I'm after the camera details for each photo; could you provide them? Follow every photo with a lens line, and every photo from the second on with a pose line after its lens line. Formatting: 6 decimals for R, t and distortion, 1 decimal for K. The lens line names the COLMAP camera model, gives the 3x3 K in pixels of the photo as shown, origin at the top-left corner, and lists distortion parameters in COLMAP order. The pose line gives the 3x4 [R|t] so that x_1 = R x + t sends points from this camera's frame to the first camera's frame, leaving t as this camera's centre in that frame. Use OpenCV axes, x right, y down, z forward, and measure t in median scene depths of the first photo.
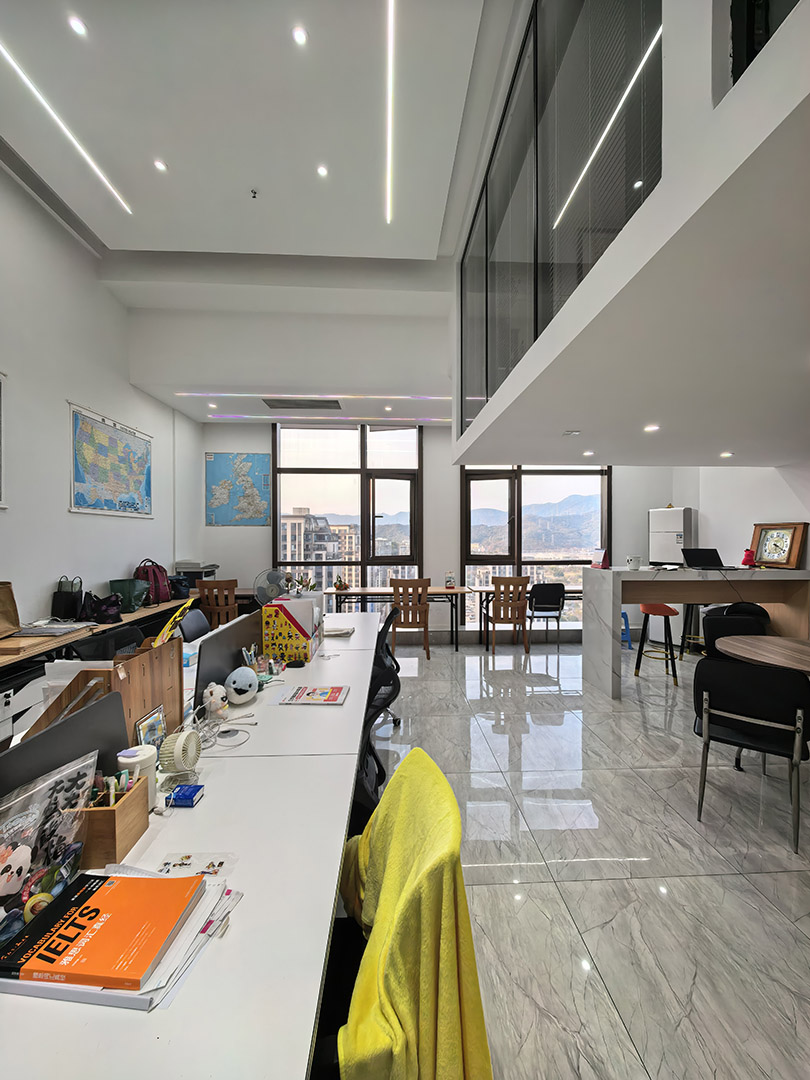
lens RADIAL K [[420.6, 0, 405.0], [0, 420.6, 540.0], [0, 0, 1]] dist [0.004223, 0.000068]
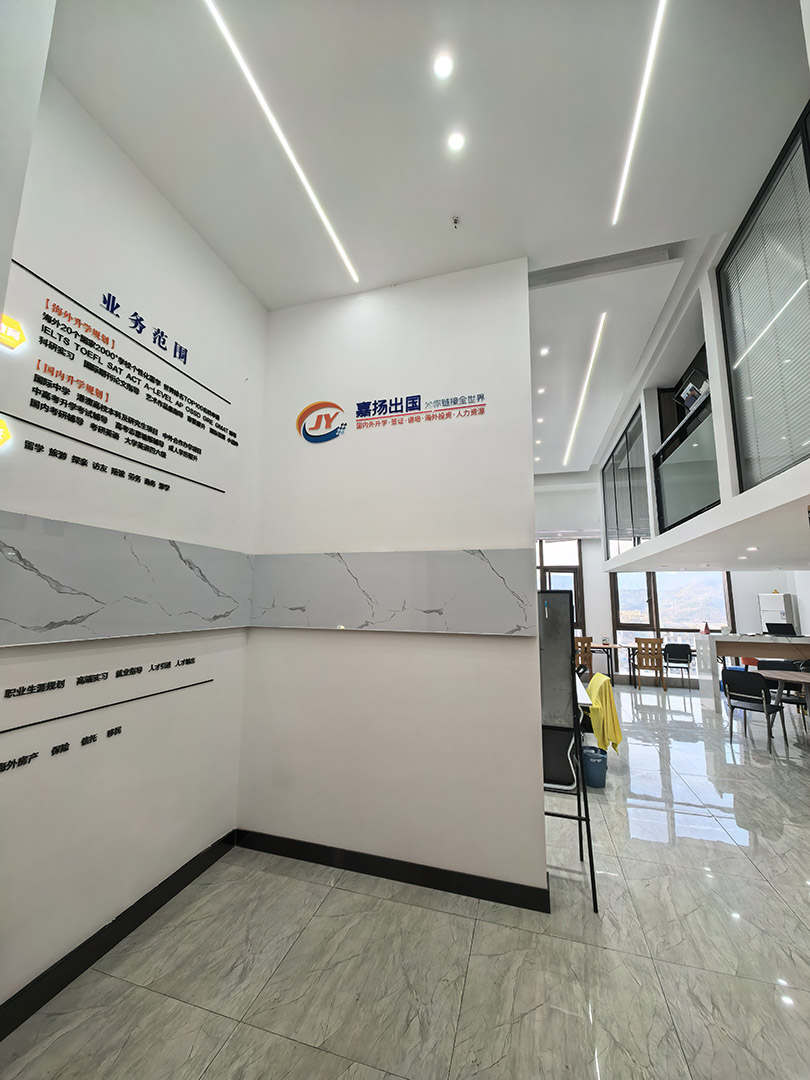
lens RADIAL K [[420.6, 0, 405.0], [0, 420.6, 540.0], [0, 0, 1]] dist [0.004223, 0.000068]
pose [[0.946088, -0.034606, -0.322055, -0.079084], [-0.014320, 0.988835, -0.148322, -0.025427], [0.323593, 0.144937, 0.935030, -0.739448]]
